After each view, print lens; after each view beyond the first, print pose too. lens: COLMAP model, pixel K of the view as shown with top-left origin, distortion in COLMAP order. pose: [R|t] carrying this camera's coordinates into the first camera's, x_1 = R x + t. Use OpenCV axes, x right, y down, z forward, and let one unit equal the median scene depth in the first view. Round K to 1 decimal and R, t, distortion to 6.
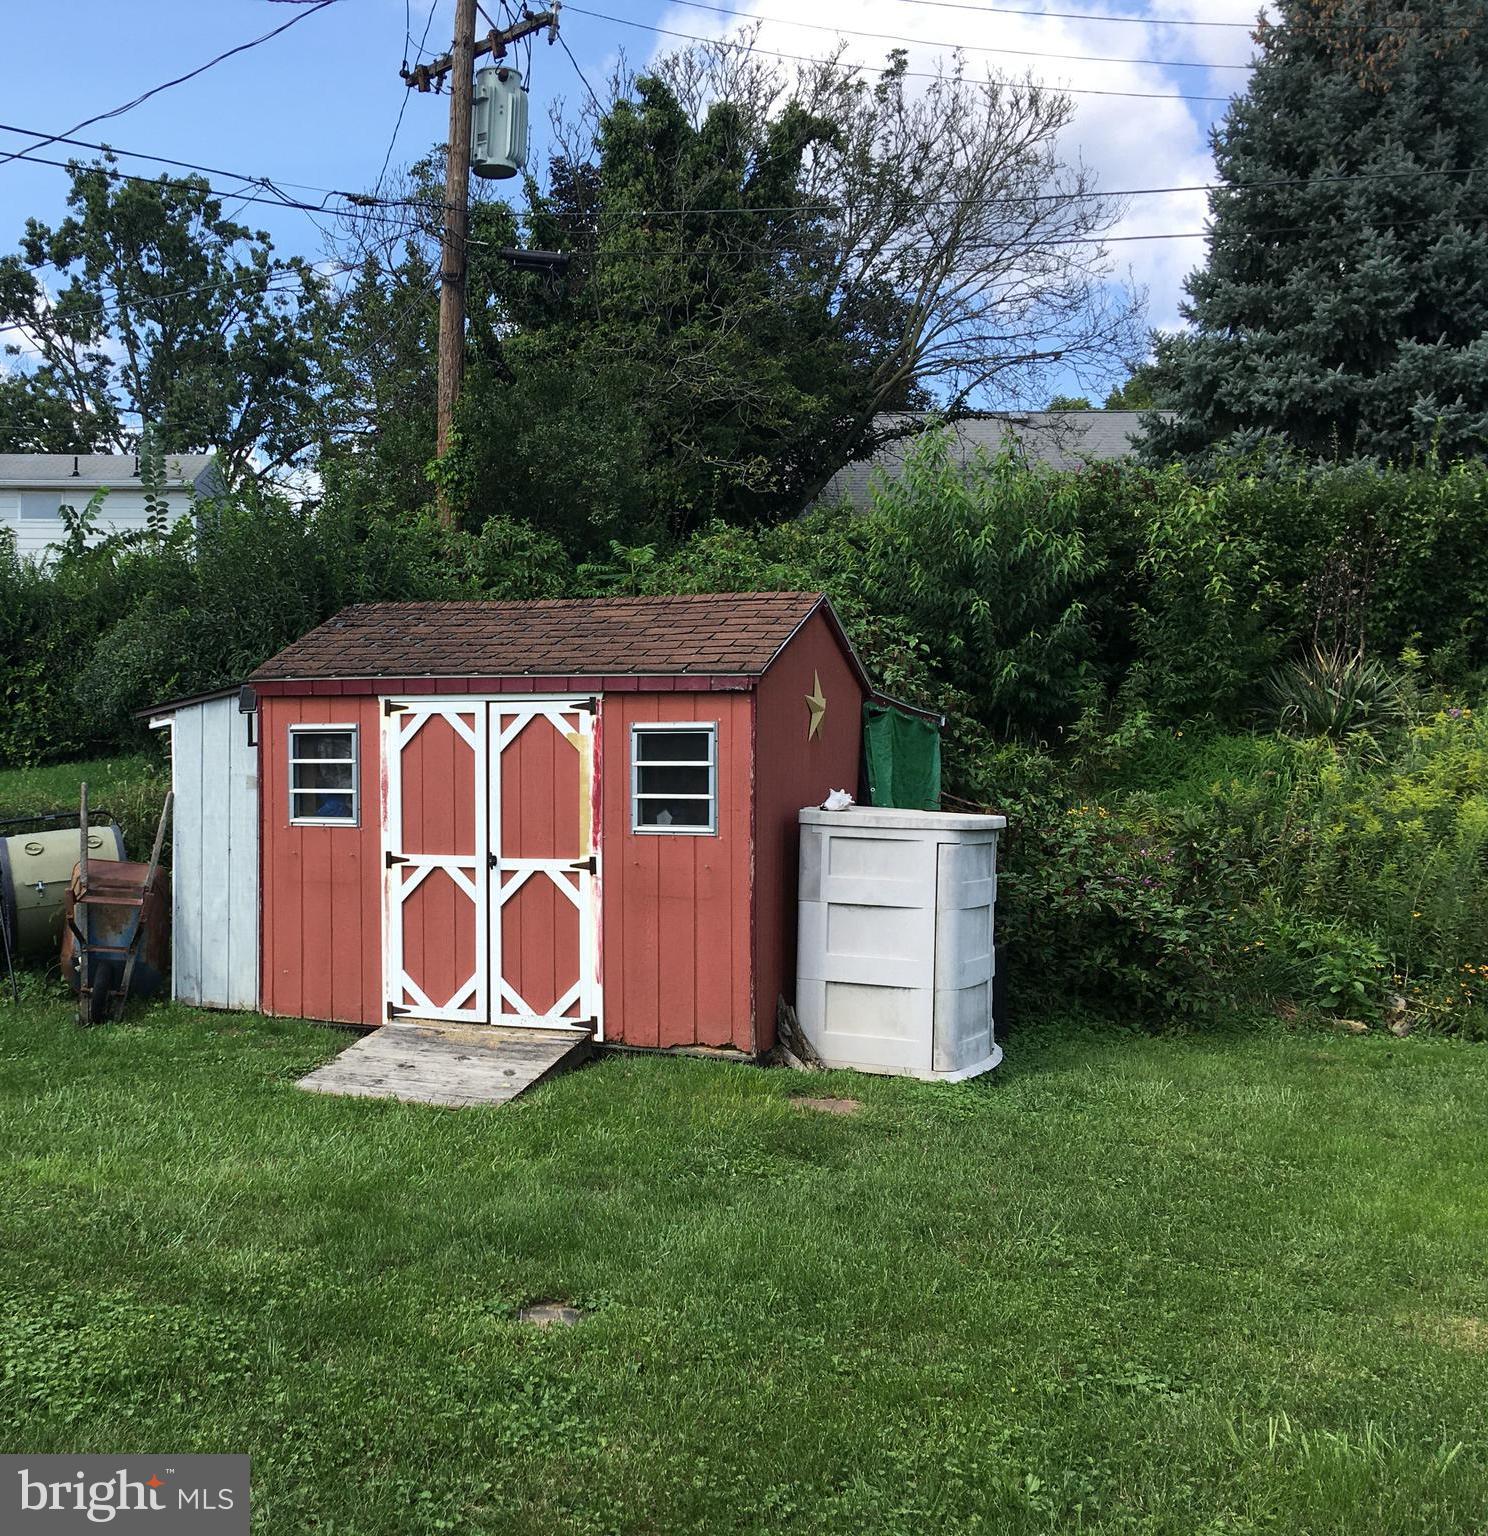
lens RADIAL K [[1507.5, 0, 738.9], [0, 1507.5, 797.5], [0, 0, 1]] dist [0.090497, -0.144605]
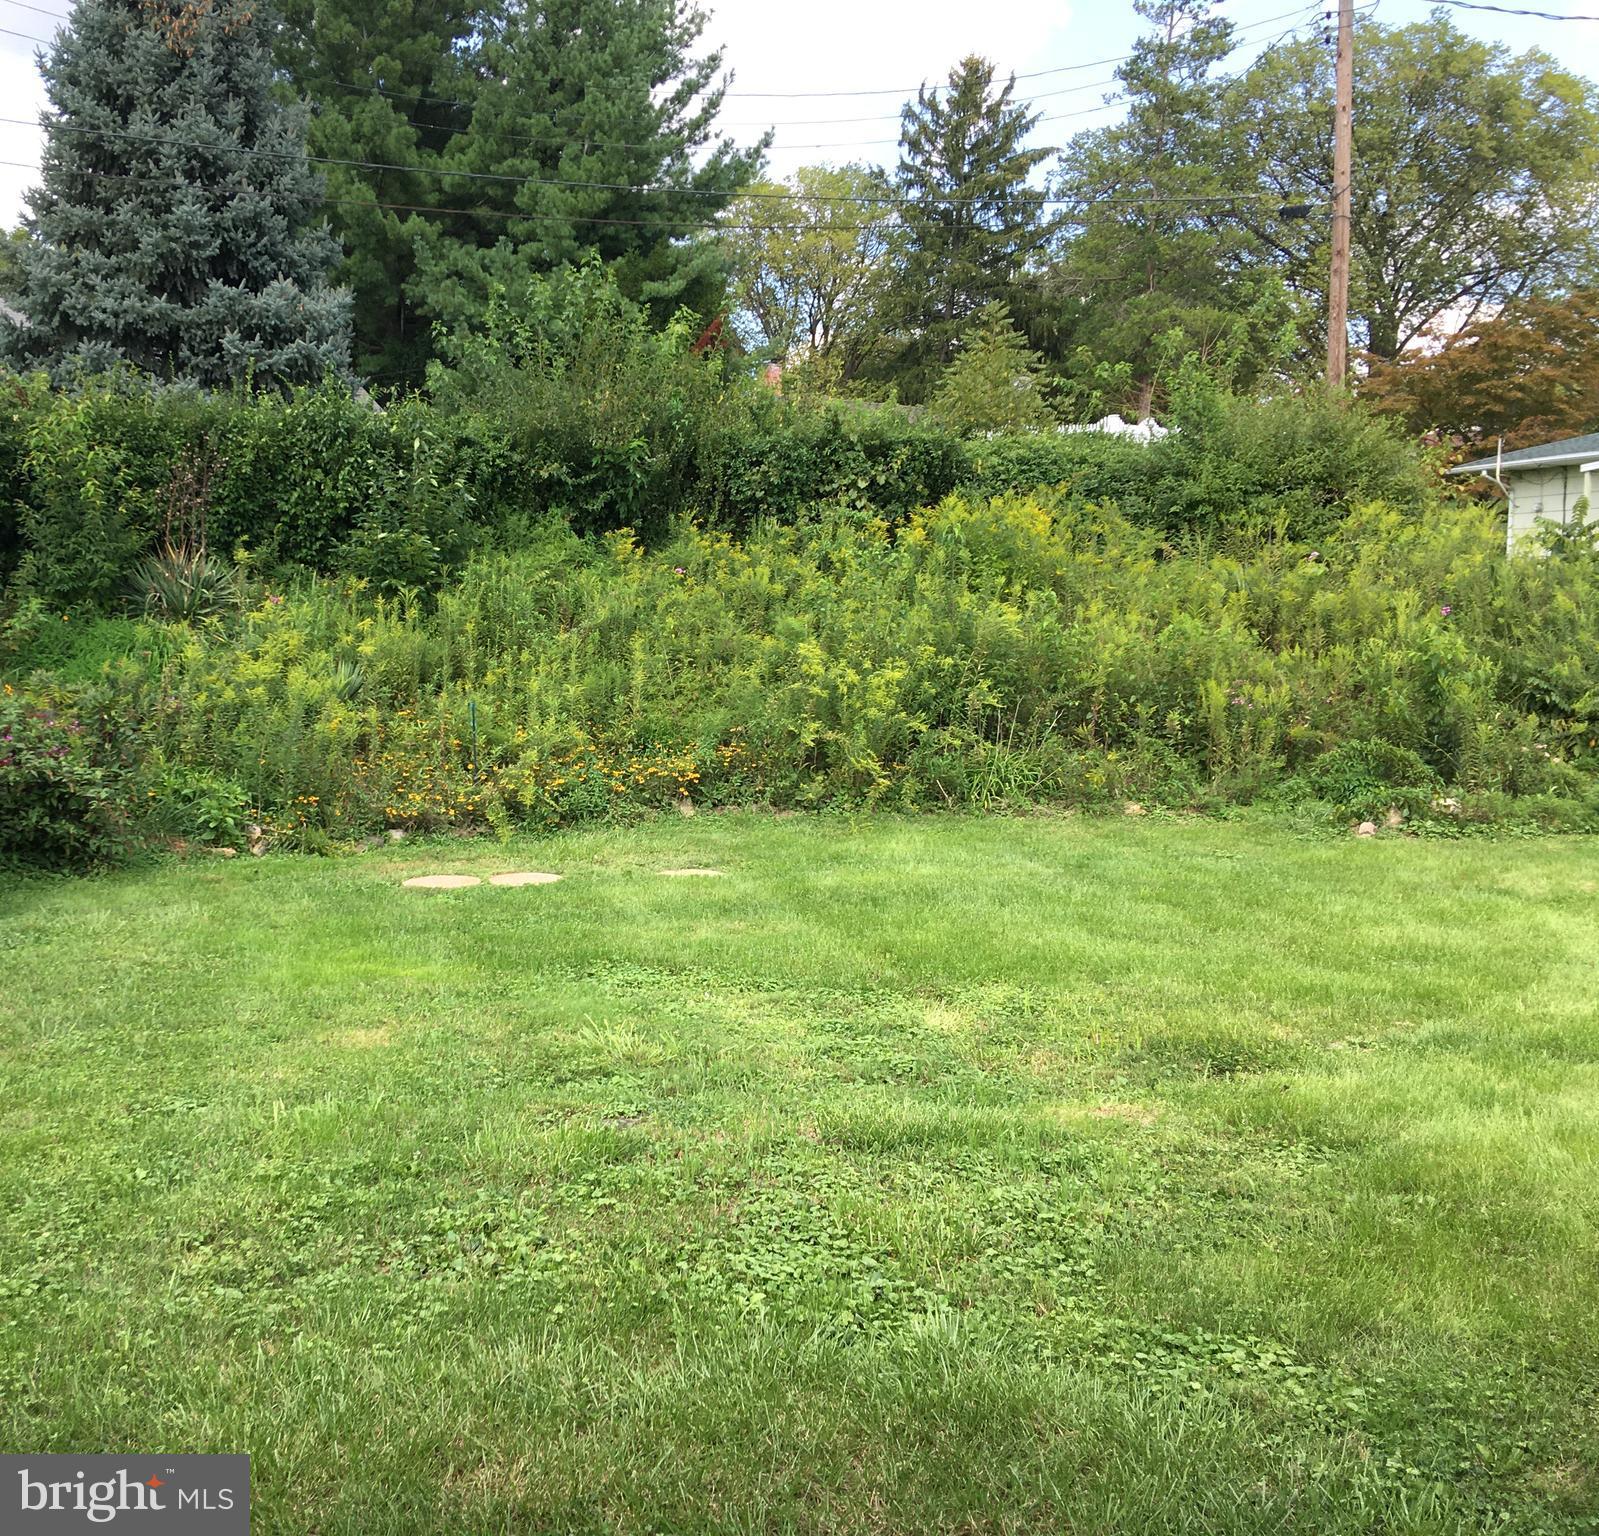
lens RADIAL K [[1569.3, 0, 799.5], [0, 1569.3, 768.0], [0, 0, 1]] dist [0.090497, -0.144605]
pose [[0.670653, -0.064957, 0.738922, -0.206488], [-0.001289, 0.996055, 0.088731, -0.032019], [-0.741770, -0.060460, 0.667923, -0.197572]]
